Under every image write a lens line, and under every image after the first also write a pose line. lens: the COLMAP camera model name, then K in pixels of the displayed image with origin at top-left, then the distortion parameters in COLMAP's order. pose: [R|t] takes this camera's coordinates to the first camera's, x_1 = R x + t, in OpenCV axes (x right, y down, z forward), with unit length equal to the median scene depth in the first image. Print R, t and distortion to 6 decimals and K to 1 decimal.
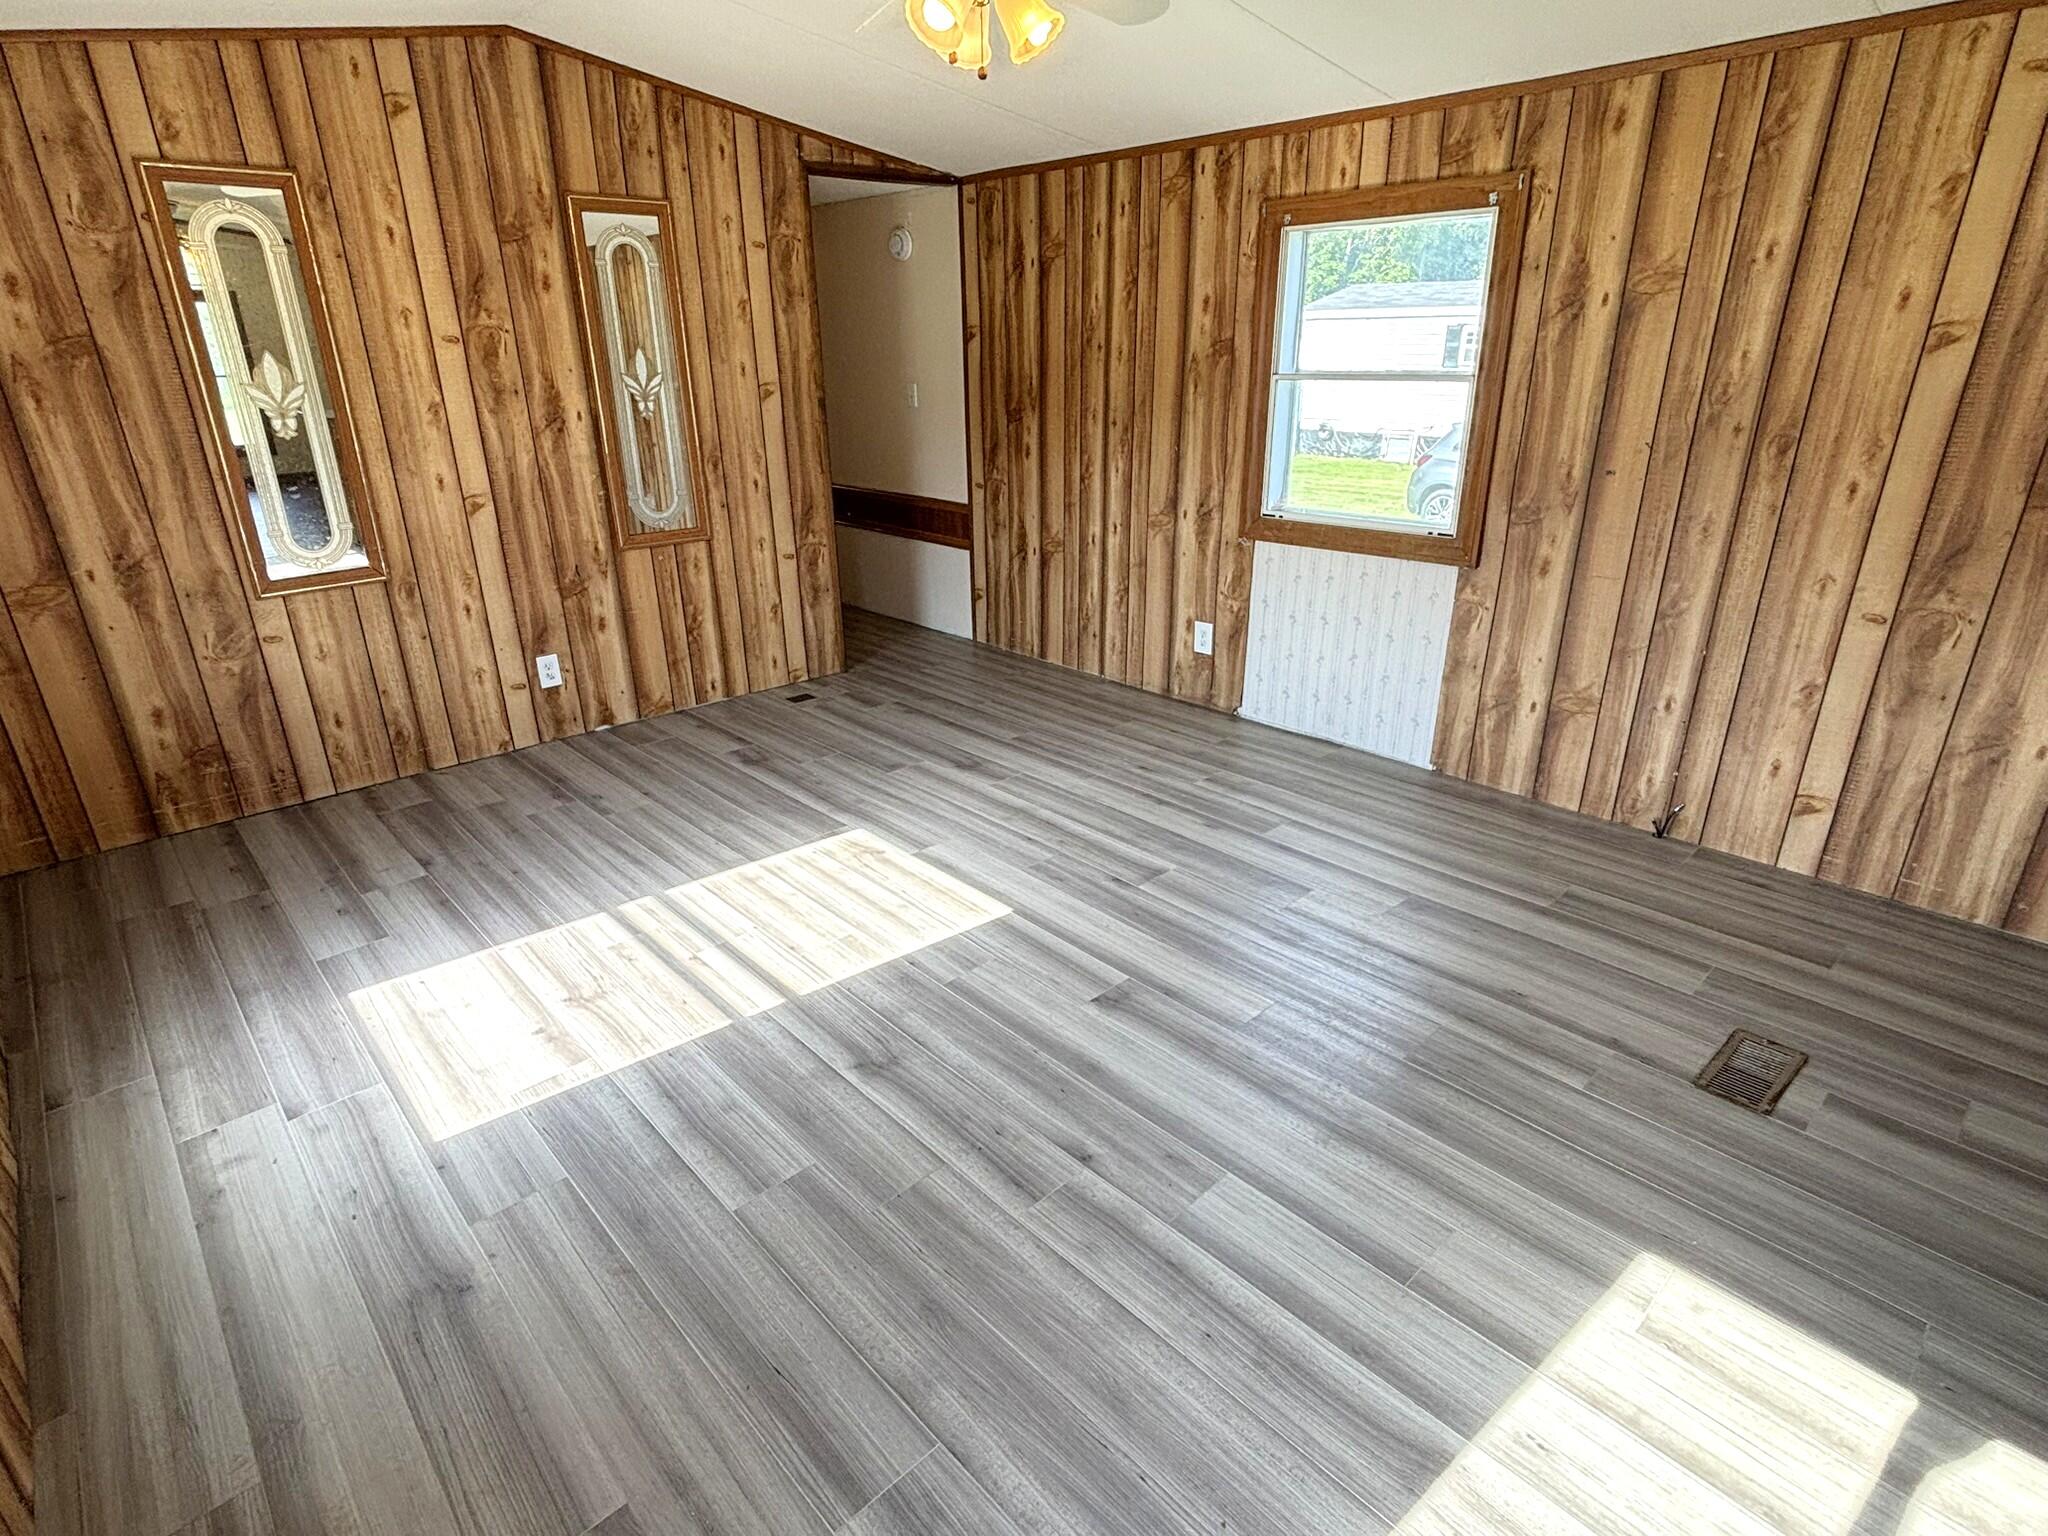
lens RADIAL K [[1044.1, 0, 1024.0], [0, 1044.1, 768.0], [0, 0, 1]] dist [-0.000047, -0.000684]
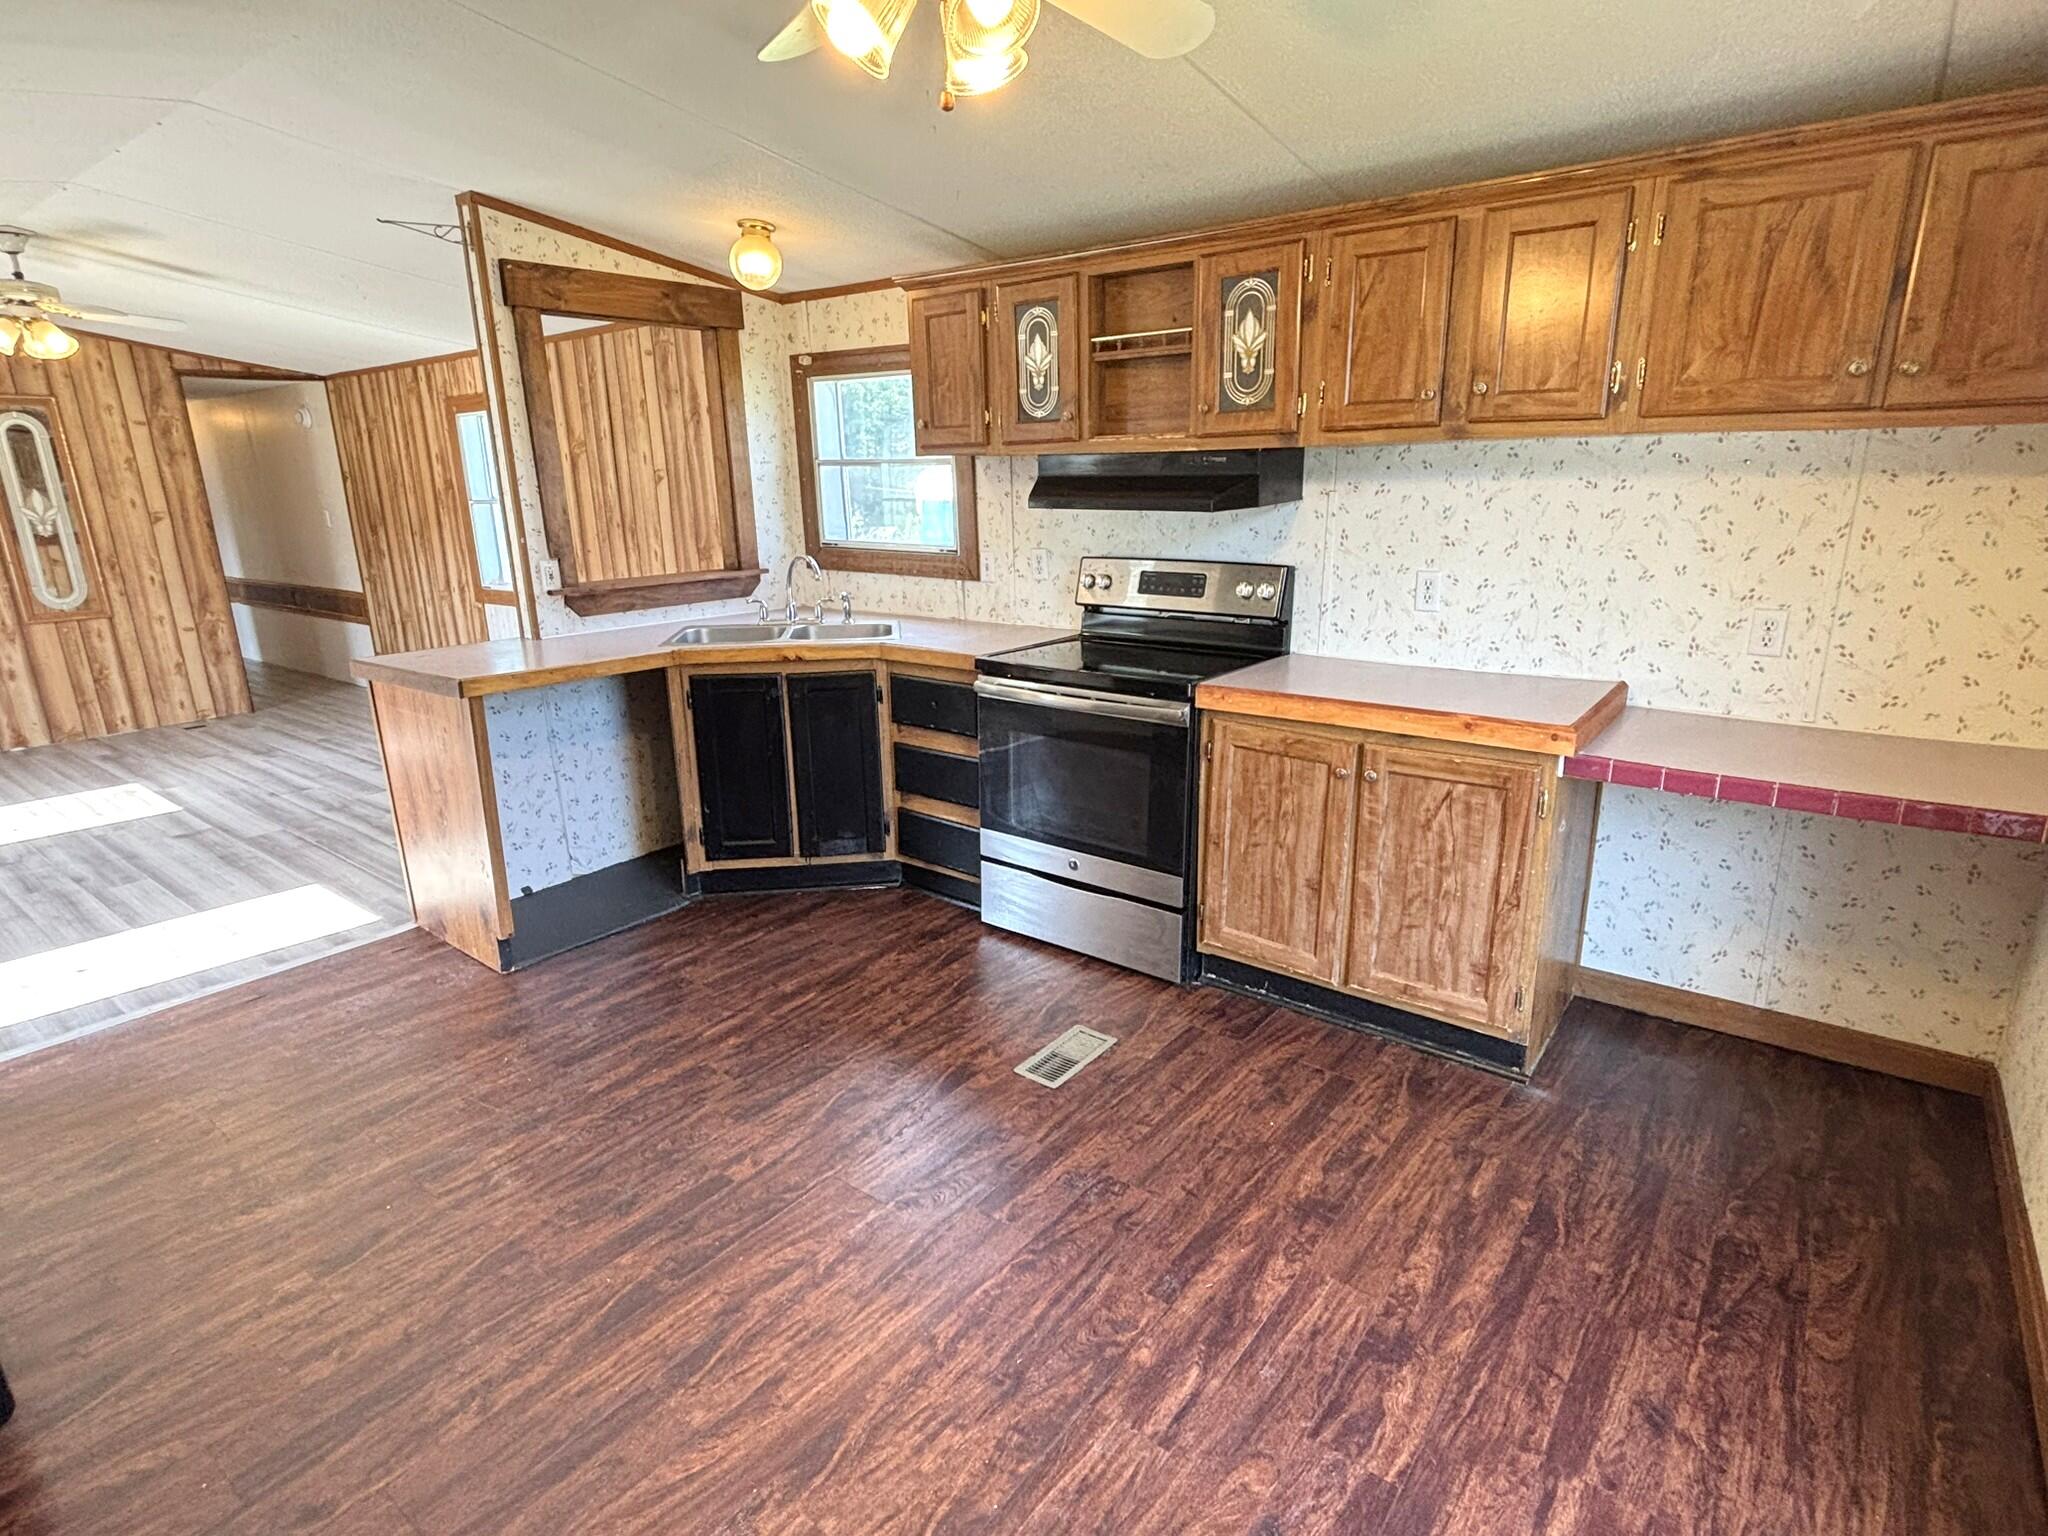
lens RADIAL K [[1044.1, 0, 1024.0], [0, 1044.1, 768.0], [0, 0, 1]] dist [-0.000047, -0.000684]
pose [[0.987323, -0.056277, 0.148415, 0.720865], [0.072368, 0.991799, -0.105348, 0.230898], [-0.141269, 0.114753, 0.983298, -0.572925]]
